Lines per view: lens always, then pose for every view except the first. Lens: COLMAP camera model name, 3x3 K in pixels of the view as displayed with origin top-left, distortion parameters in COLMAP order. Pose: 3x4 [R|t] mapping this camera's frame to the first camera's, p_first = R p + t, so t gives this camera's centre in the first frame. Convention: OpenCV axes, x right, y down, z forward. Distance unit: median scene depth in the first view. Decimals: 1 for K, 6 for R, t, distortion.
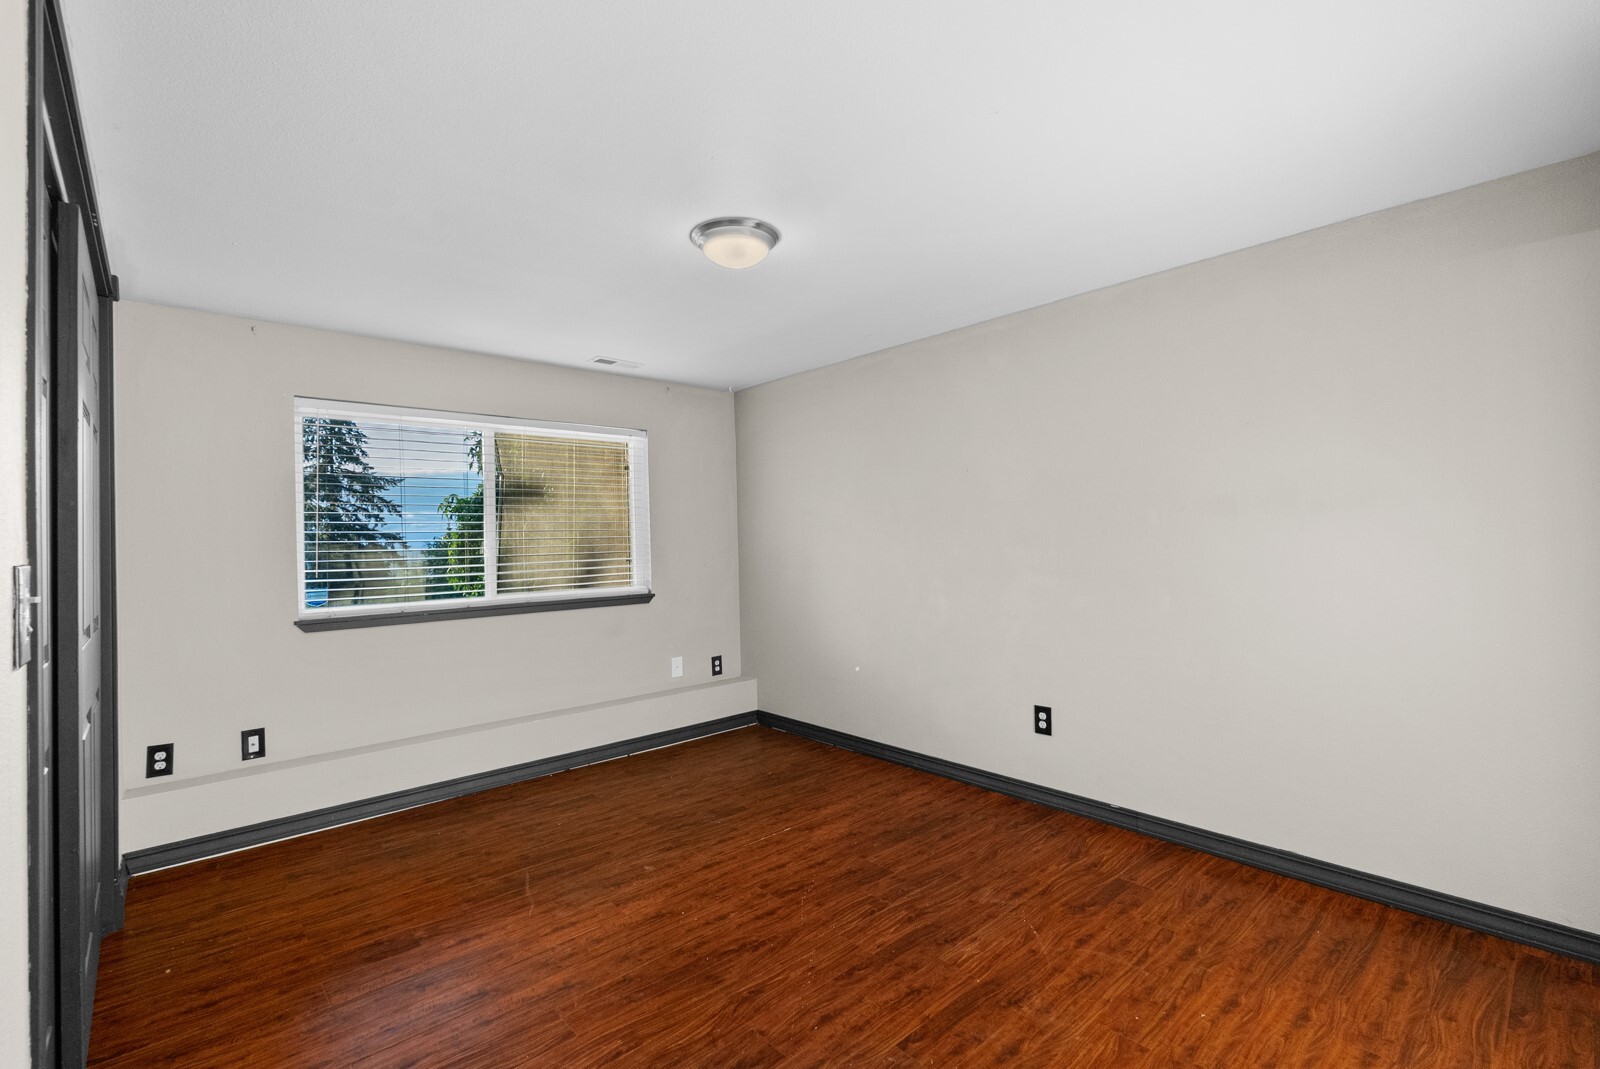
lens RADIAL K [[707.7, 0, 803.4], [0, 707.7, 537.2], [0, 0, 1]] dist [-0.005748, 0.001104]
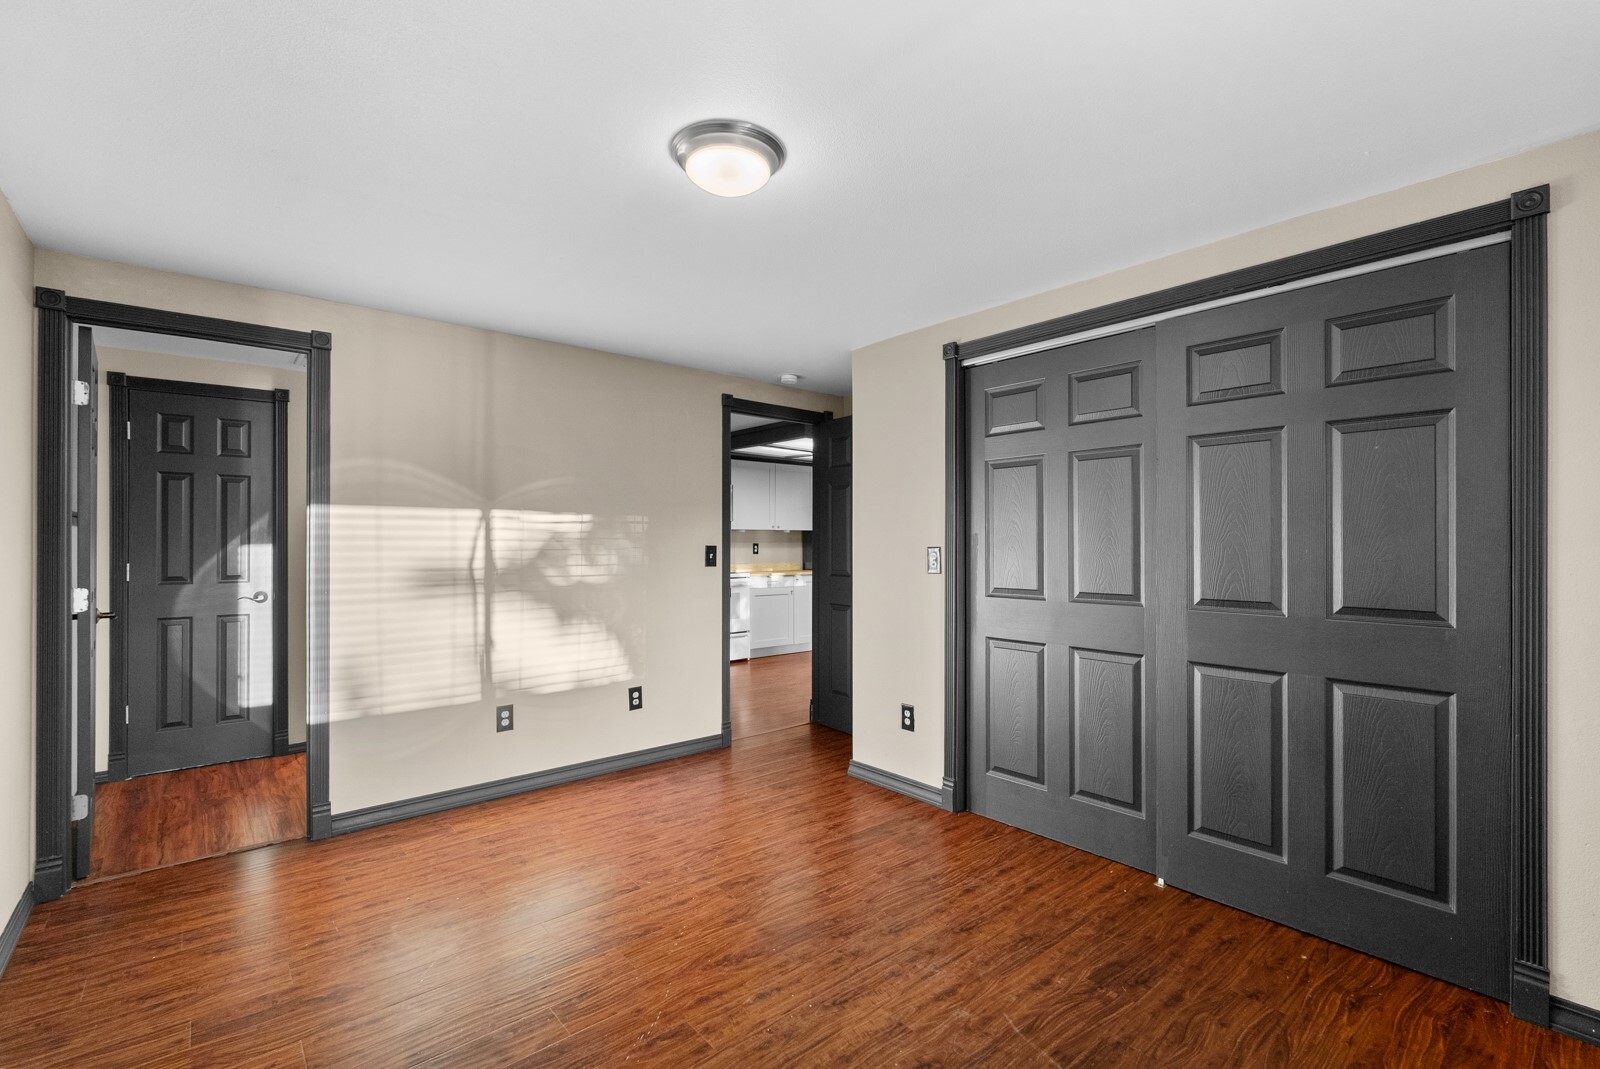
lens RADIAL K [[707.7, 0, 803.4], [0, 707.7, 537.2], [0, 0, 1]] dist [-0.005748, 0.001104]
pose [[-0.999203, 0.021424, 0.033687, -0.213068], [0.020969, 0.999685, -0.013803, 0.008420], [-0.033972, -0.013086, -0.999337, 1.919265]]
